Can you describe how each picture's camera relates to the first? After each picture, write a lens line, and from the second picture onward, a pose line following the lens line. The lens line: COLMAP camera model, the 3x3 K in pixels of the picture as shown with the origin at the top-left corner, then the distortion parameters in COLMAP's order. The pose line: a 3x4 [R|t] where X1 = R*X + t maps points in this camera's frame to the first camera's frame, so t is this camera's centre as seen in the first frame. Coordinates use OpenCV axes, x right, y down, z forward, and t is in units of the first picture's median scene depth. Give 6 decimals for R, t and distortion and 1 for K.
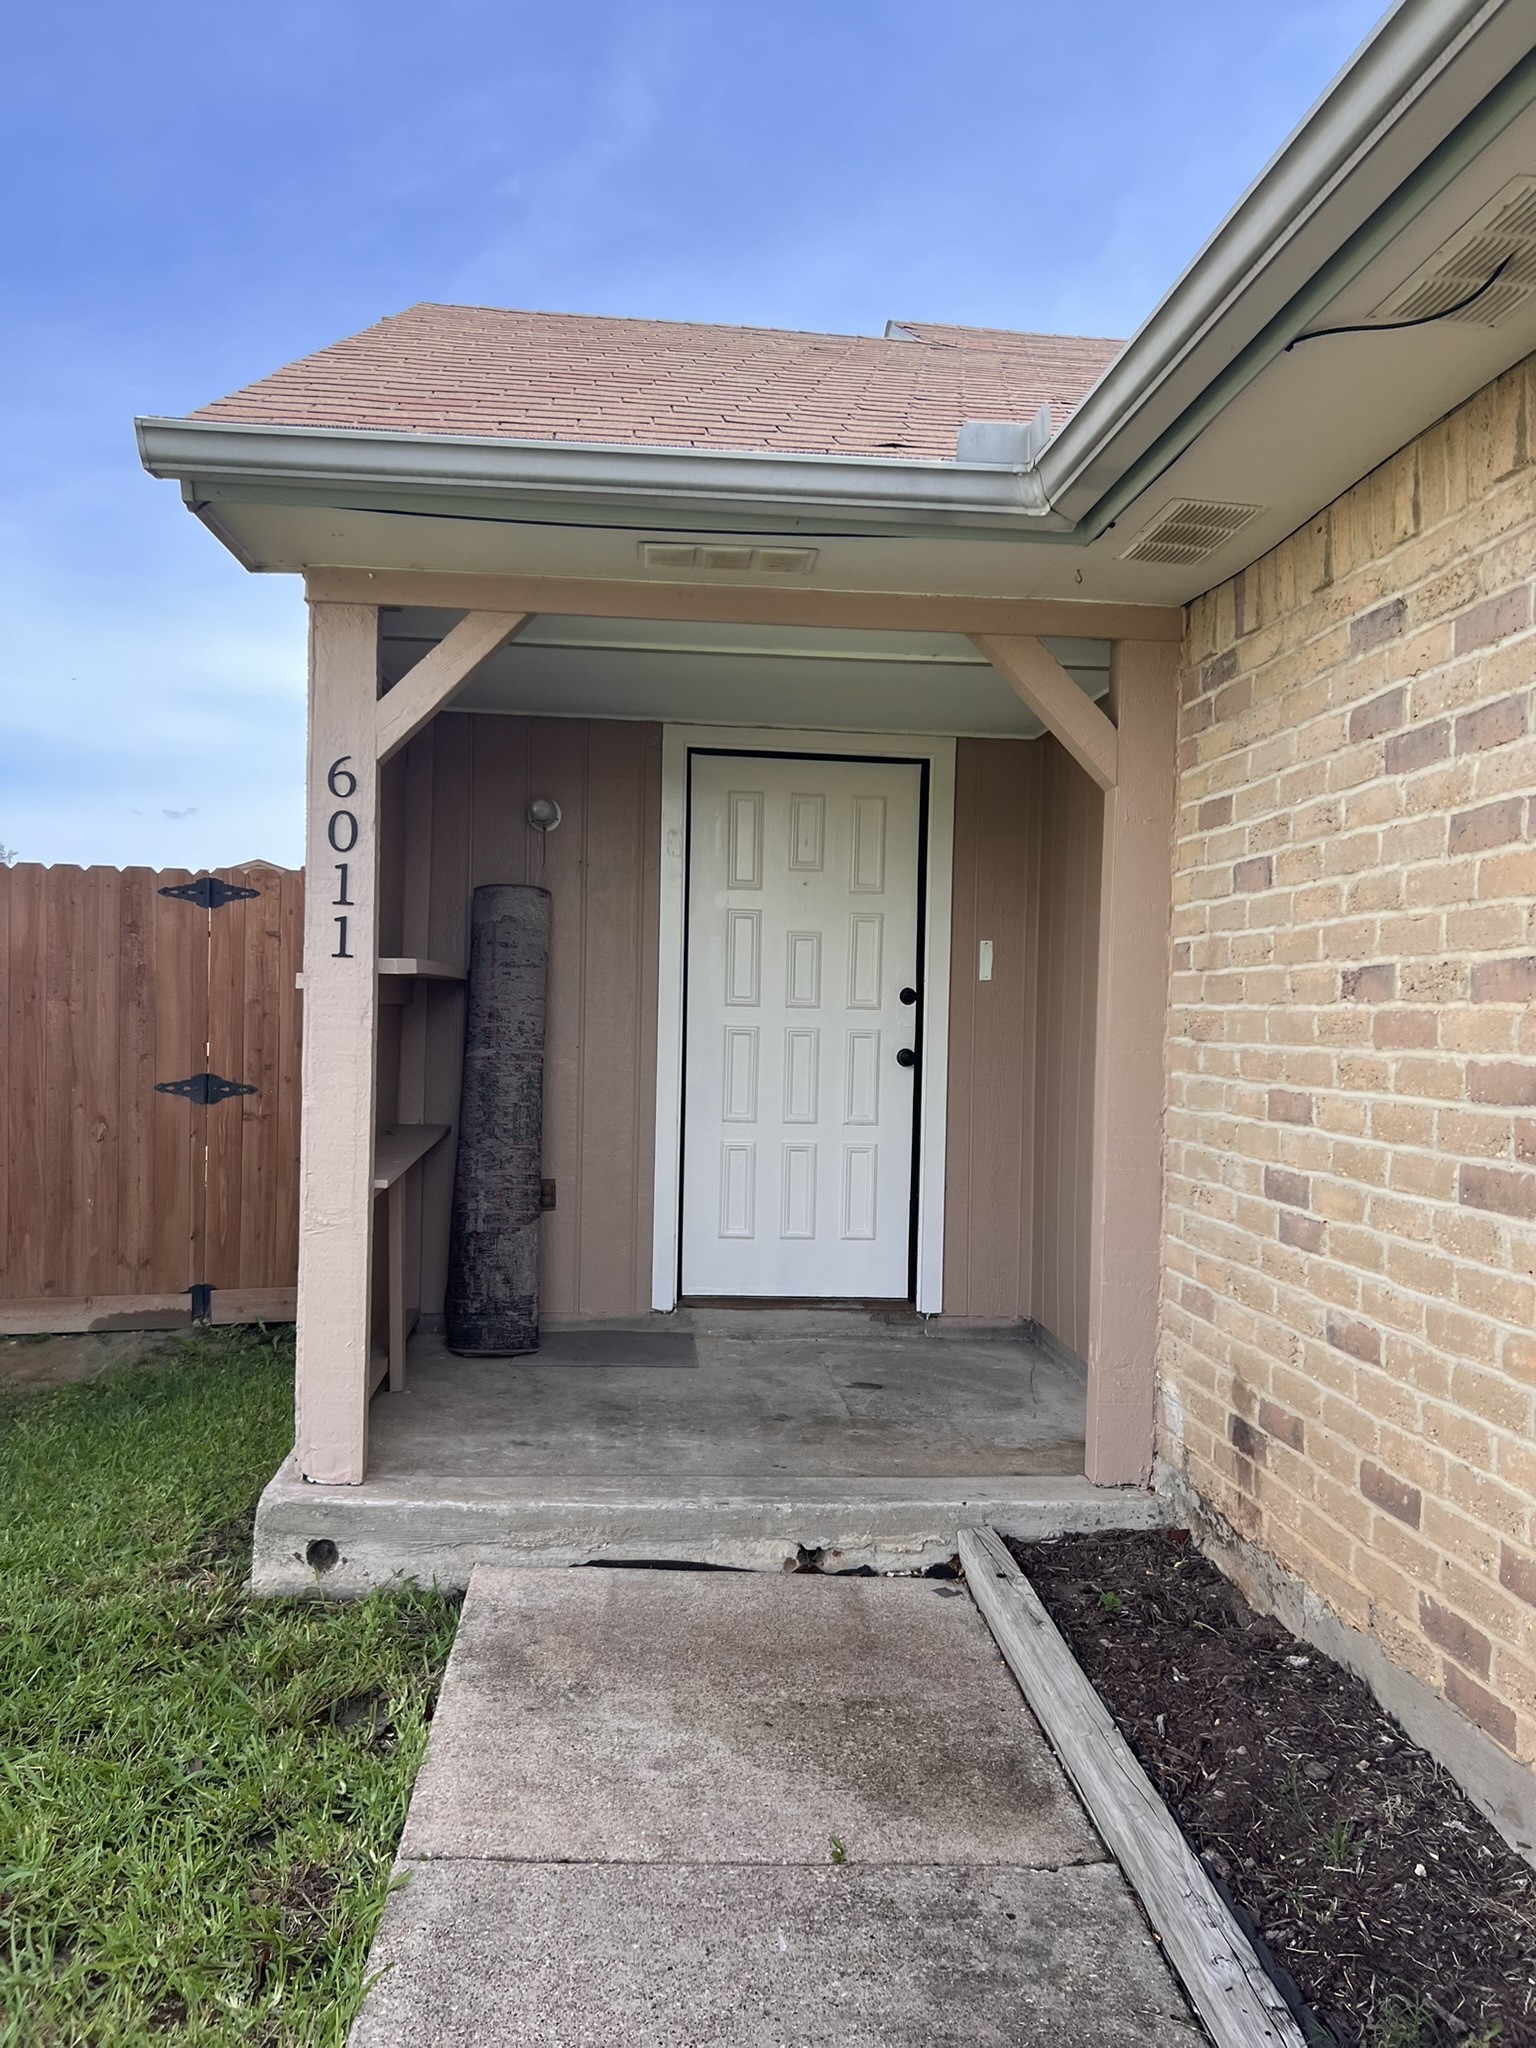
lens RADIAL K [[1543.9, 0, 769.2], [0, 1543.9, 1034.6], [0, 0, 1]] dist [0.046679, -0.049818]
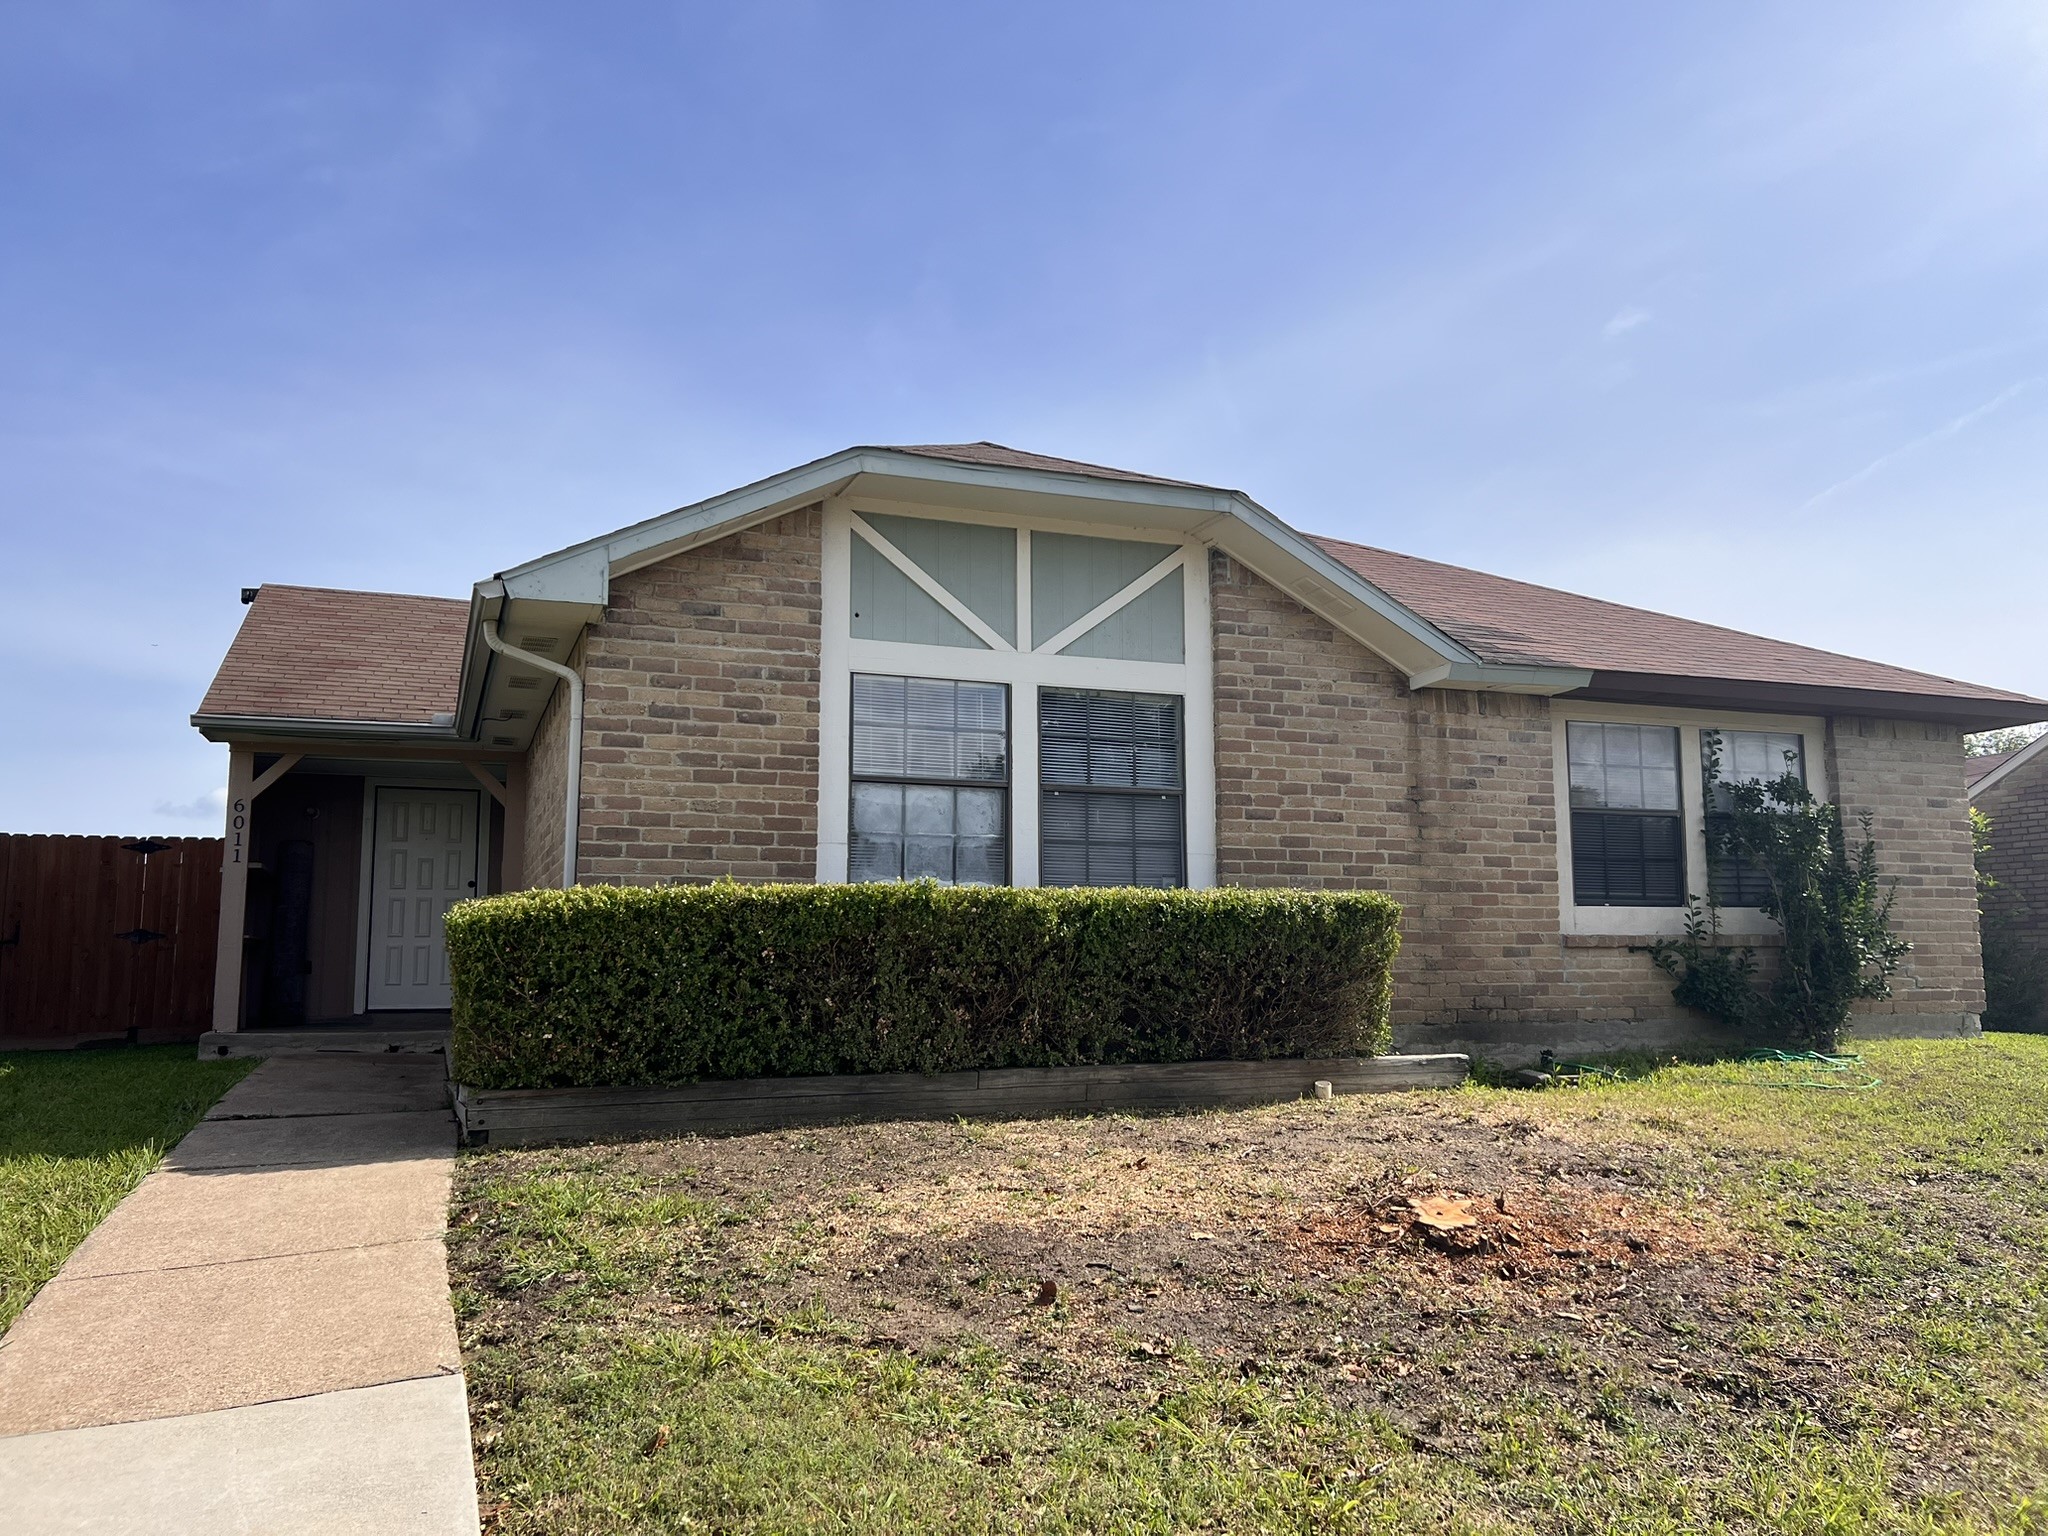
lens RADIAL K [[1543.9, 0, 1035.9], [0, 1543.9, 750.7], [0, 0, 1]] dist [0.046679, -0.049818]
pose [[0.961703, 0.006795, 0.274010, 0.282498], [0.036926, 0.987367, -0.154085, 0.184734], [-0.271595, 0.158302, 0.949303, -1.677062]]
